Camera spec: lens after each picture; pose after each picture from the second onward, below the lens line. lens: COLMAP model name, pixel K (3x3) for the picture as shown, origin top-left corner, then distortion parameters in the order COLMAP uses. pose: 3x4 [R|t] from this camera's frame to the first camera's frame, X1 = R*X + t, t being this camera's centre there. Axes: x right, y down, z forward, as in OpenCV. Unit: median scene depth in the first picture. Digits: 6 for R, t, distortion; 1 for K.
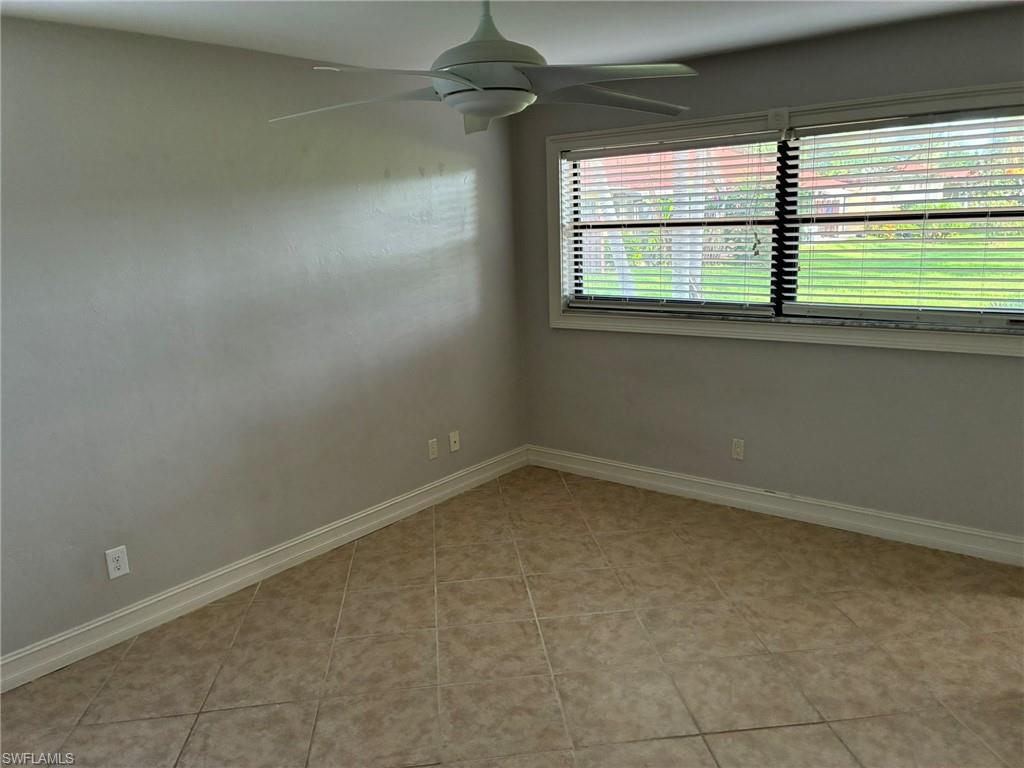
lens RADIAL K [[786.2, 0, 511.7], [0, 786.2, 385.5], [0, 0, 1]] dist [0.044472, -0.026570]
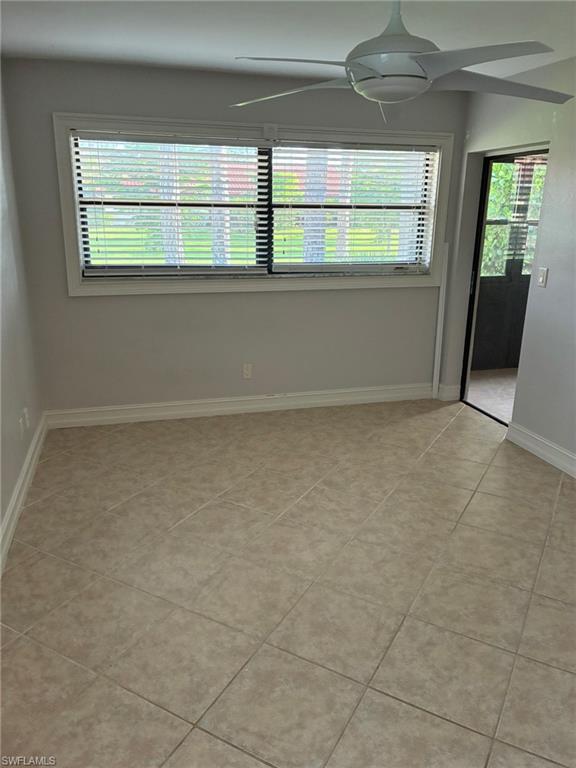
lens RADIAL K [[589.7, 0, 288.1], [0, 589.7, 381.5], [0, 0, 1]] dist [0.044472, -0.026570]
pose [[0.581268, -0.185996, 0.792170, -0.566776], [0.136135, 0.982033, 0.130683, -0.031868], [-0.802243, 0.031880, 0.596145, 0.356975]]
